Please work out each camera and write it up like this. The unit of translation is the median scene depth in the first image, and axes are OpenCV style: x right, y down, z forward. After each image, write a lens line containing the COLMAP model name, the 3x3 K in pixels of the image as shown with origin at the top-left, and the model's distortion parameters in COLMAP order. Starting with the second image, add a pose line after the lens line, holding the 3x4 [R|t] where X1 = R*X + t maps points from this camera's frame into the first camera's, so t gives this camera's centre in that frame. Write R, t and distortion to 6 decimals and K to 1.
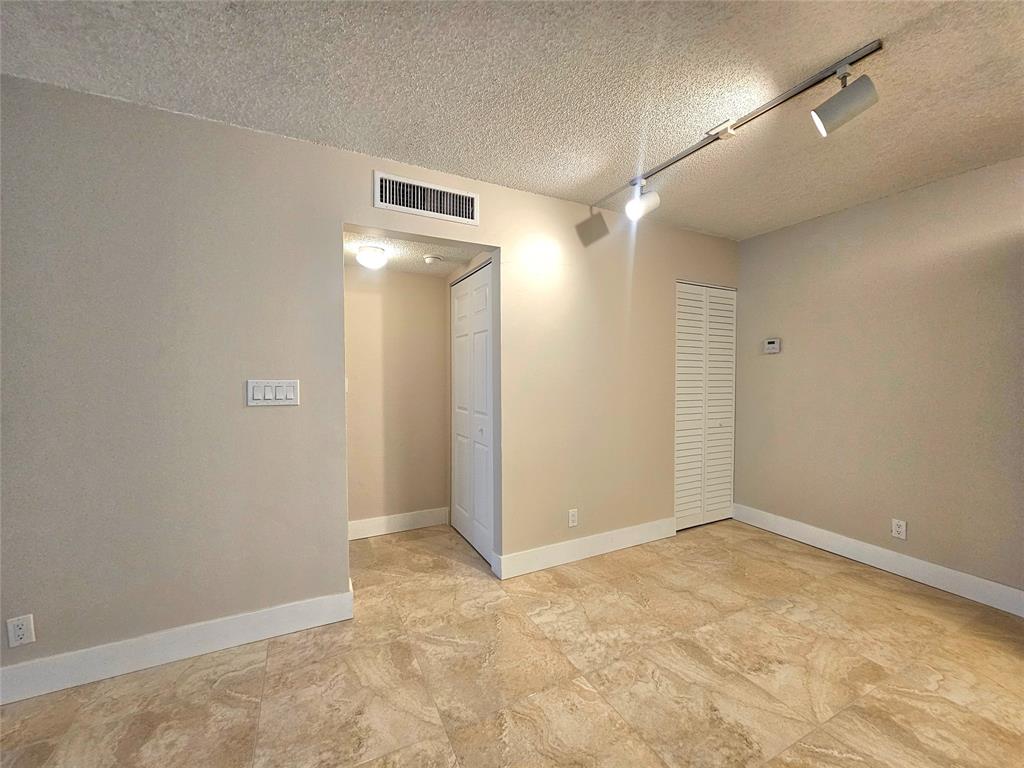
lens RADIAL K [[410.2, 0, 517.8], [0, 410.2, 382.6], [0, 0, 1]] dist [-0.003376, -0.000229]
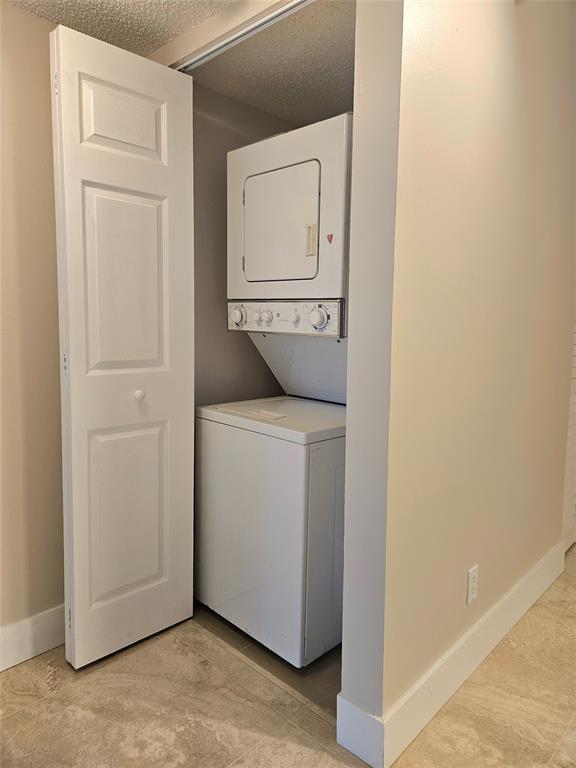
lens RADIAL K [[519.0, 0, 287.4], [0, 519.0, 382.1], [0, 0, 1]] dist [0.001825, 0.000724]
pose [[0.947969, -0.027530, 0.317169, -0.251209], [-0.003921, 0.995169, 0.098097, 0.033330], [-0.318338, -0.094237, 0.943282, 0.504191]]
